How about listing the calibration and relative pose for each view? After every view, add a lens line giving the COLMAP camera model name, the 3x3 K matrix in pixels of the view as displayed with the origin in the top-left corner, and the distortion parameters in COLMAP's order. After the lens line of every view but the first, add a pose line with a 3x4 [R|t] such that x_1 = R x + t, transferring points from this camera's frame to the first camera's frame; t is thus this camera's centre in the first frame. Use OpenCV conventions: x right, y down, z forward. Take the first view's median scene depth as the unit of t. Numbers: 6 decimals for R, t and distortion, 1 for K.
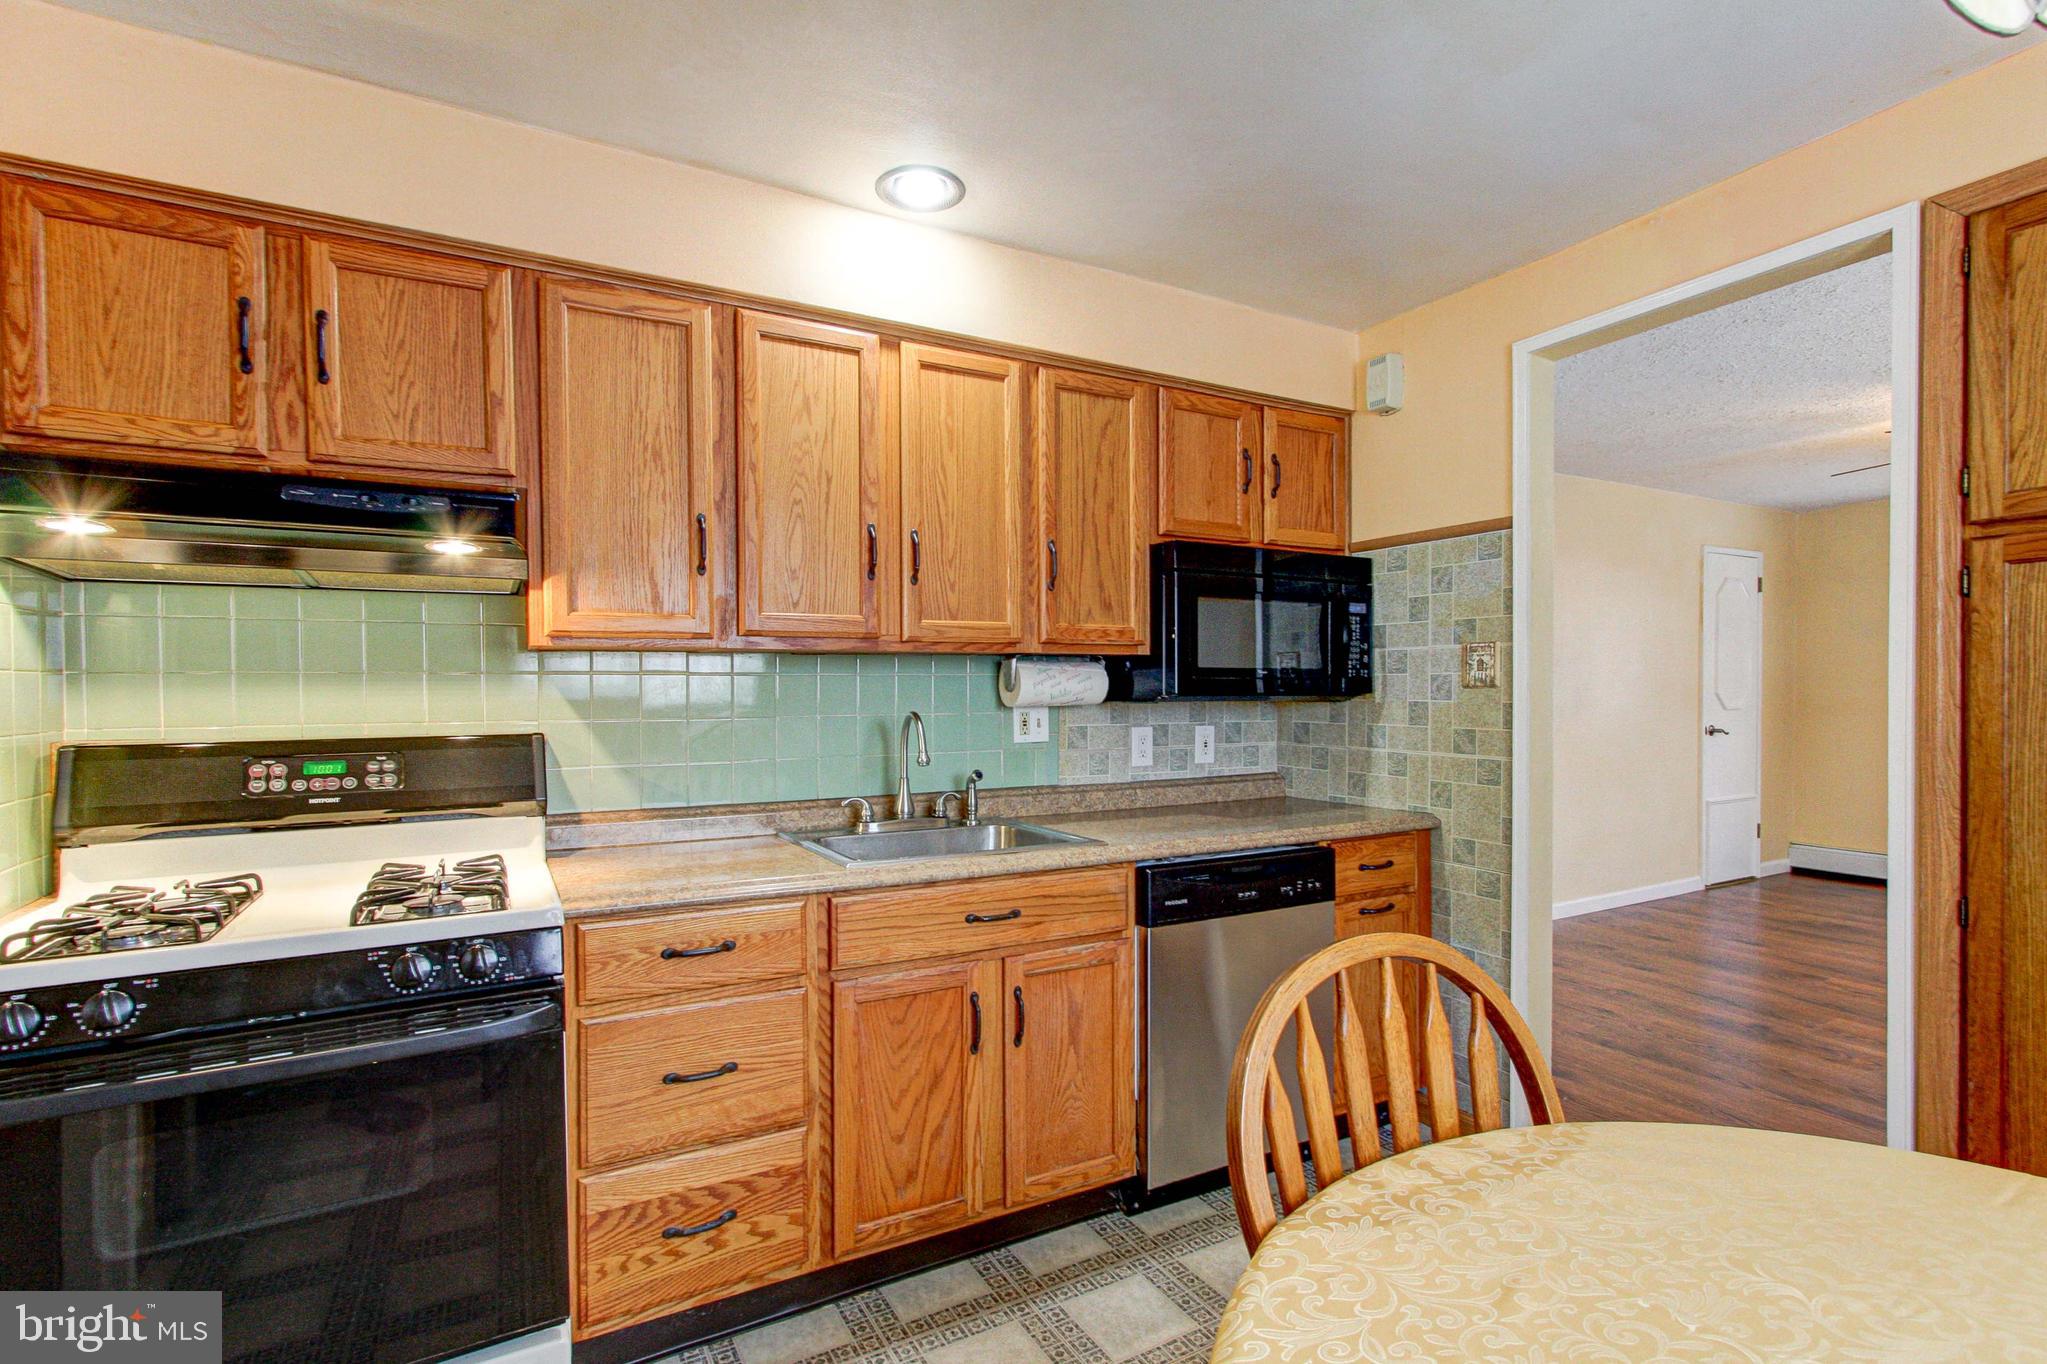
lens RADIAL K [[973.9, 0, 1025.3], [0, 973.9, 694.1], [0, 0, 1]] dist [0.000963, 0.002116]
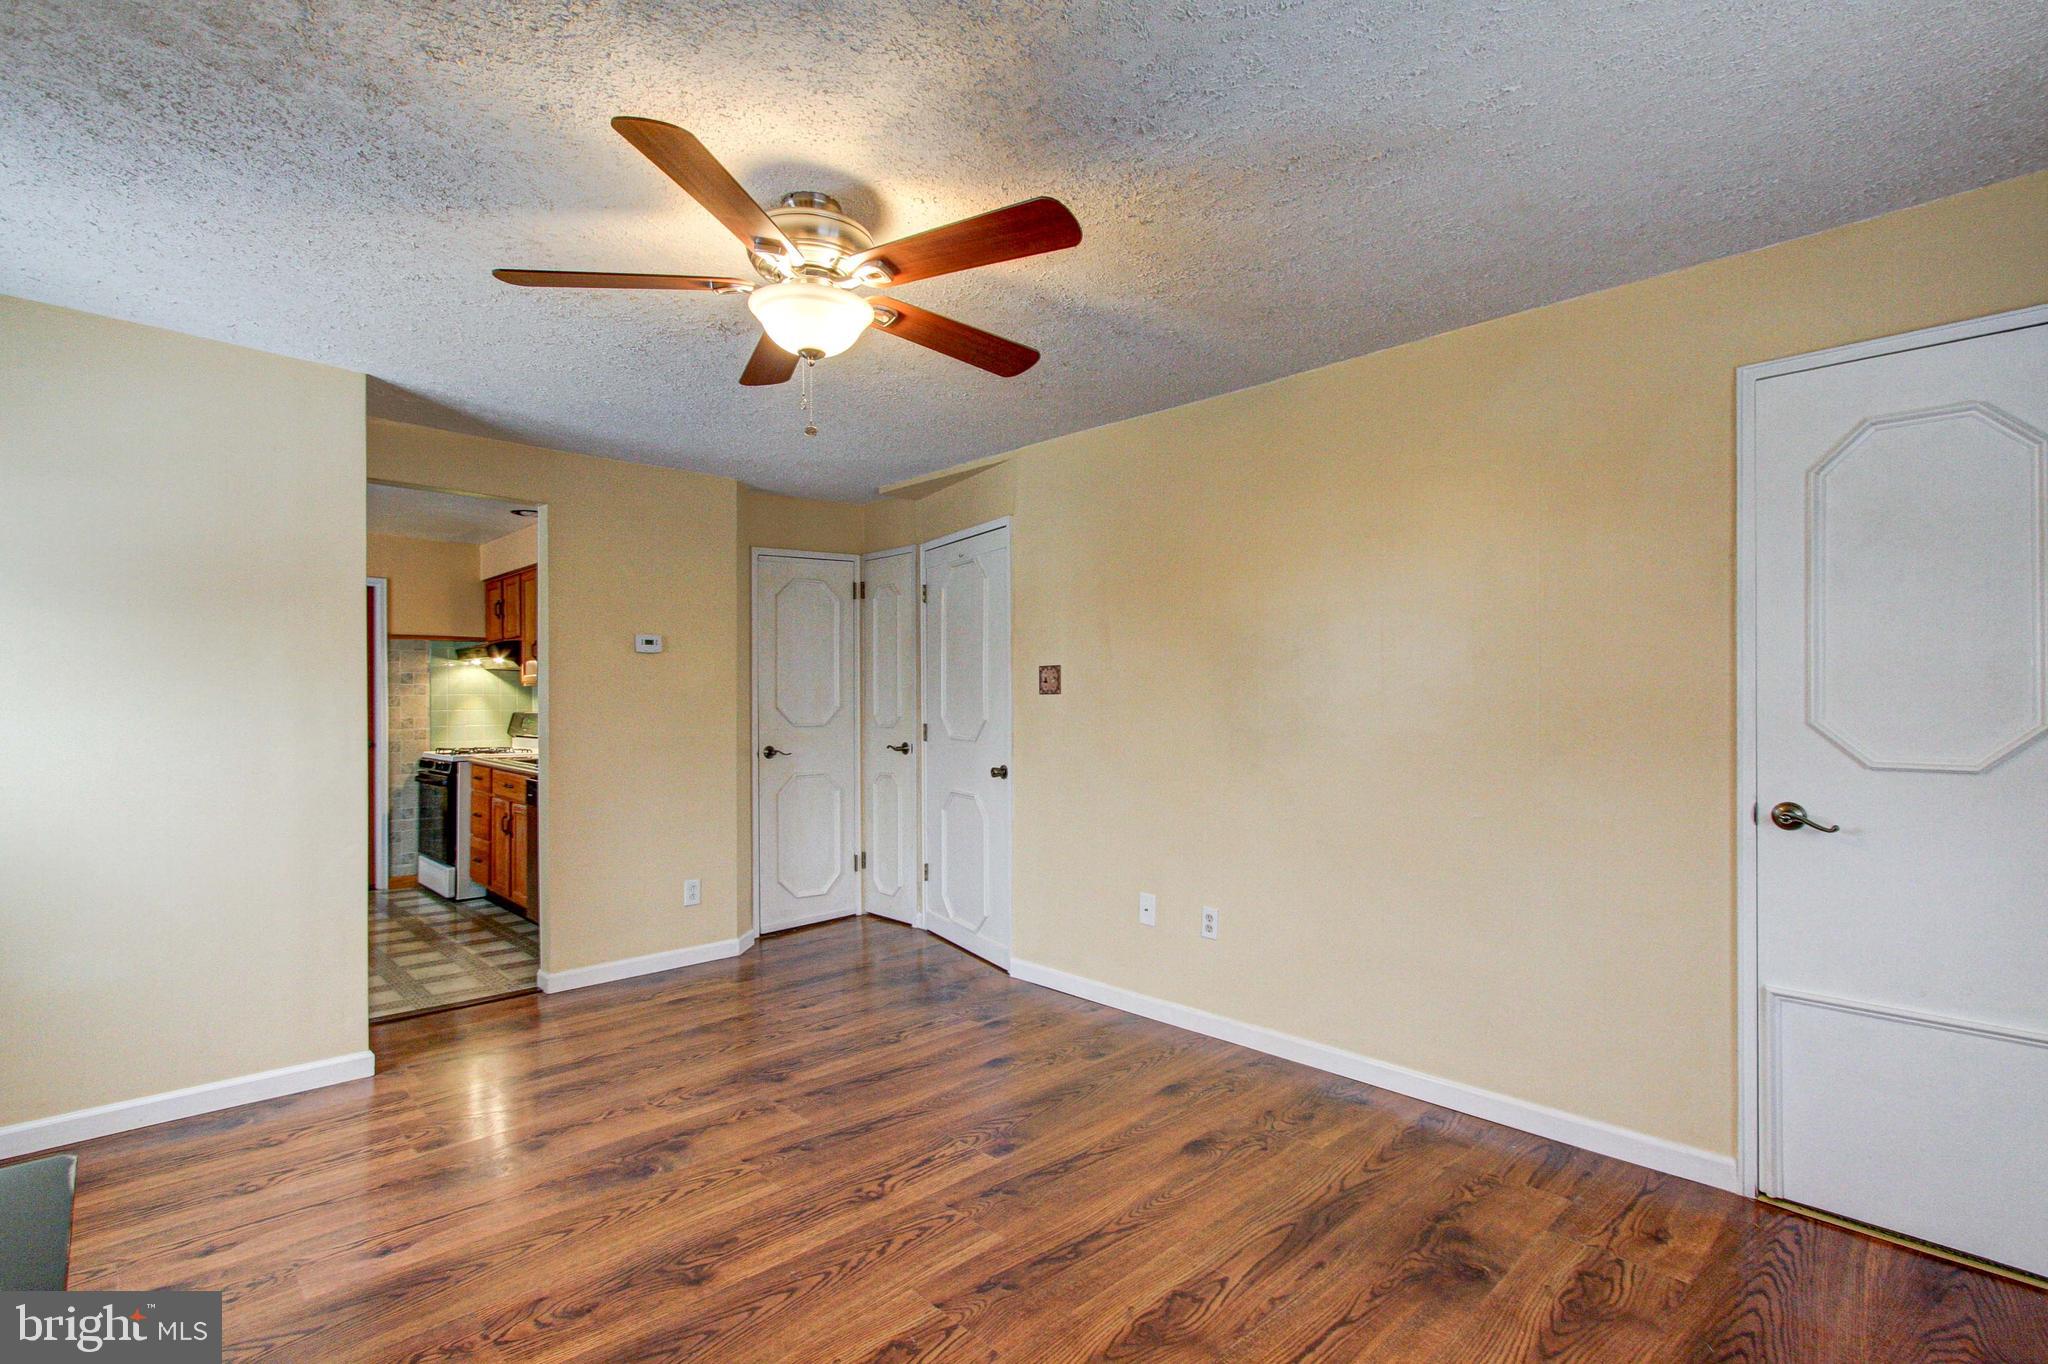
lens RADIAL K [[974.3, 0, 1025.8], [0, 974.3, 694.1], [0, 0, 1]] dist [0.000963, 0.002116]
pose [[0.248006, 0.003011, -0.968754, 2.324513], [-0.006207, 0.999980, 0.001519, -0.027708], [0.968739, 0.005636, 0.248020, 1.368958]]
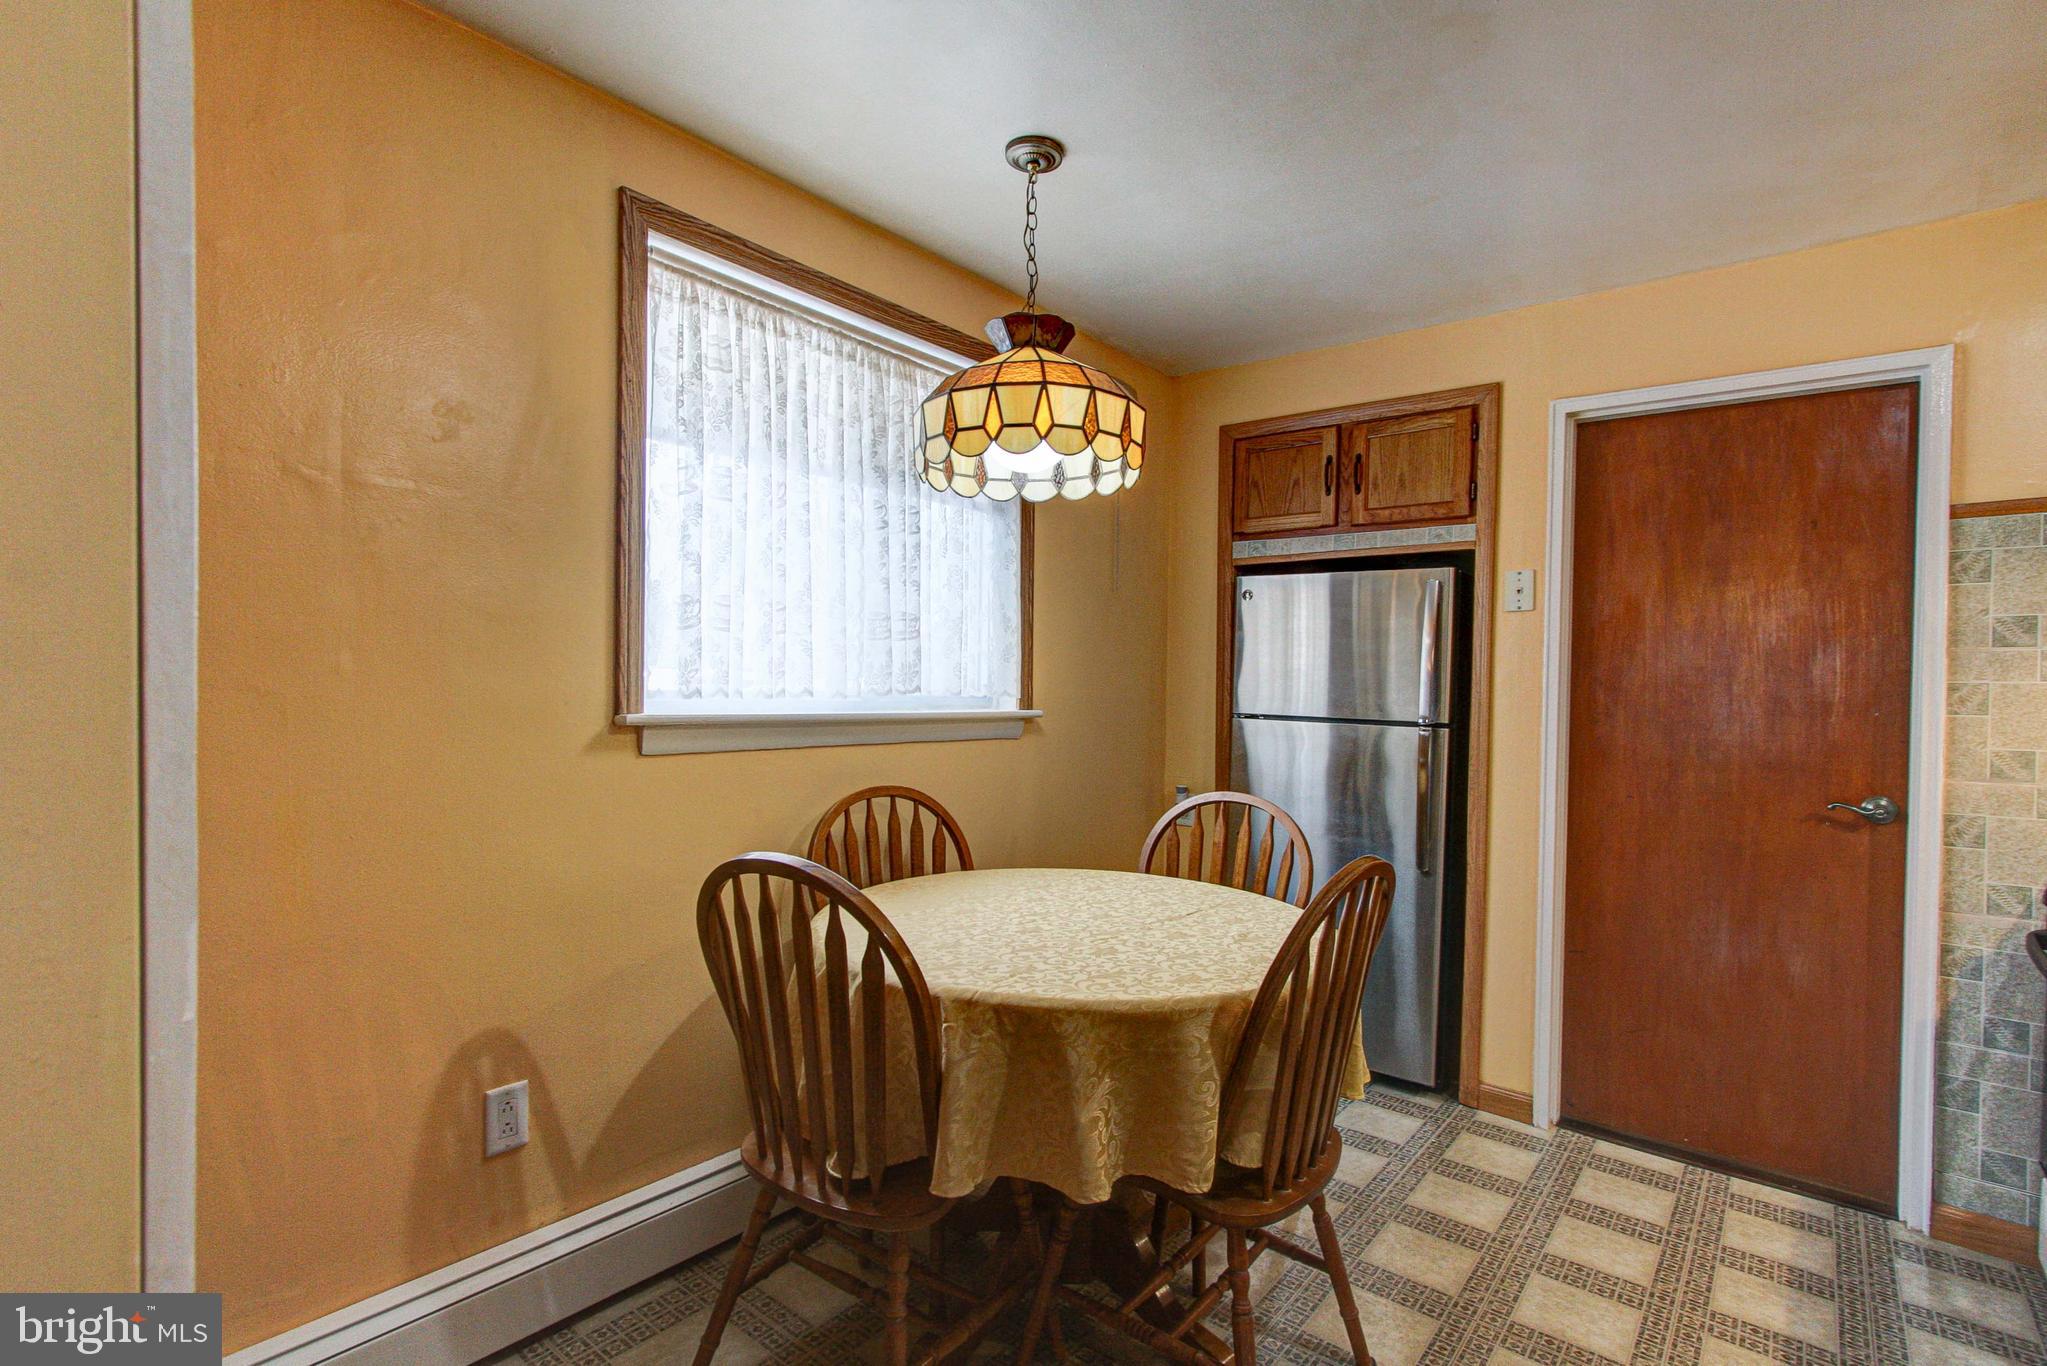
lens RADIAL K [[984.2, 0, 1033.3], [0, 984.2, 696.0], [0, 0, 1]] dist [-0.008101, 0.008916]
pose [[-0.930311, -0.004880, -0.366740, 0.572119], [-0.013027, 0.999720, 0.019742, -0.004655], [0.366541, 0.023144, -0.930114, 0.922550]]
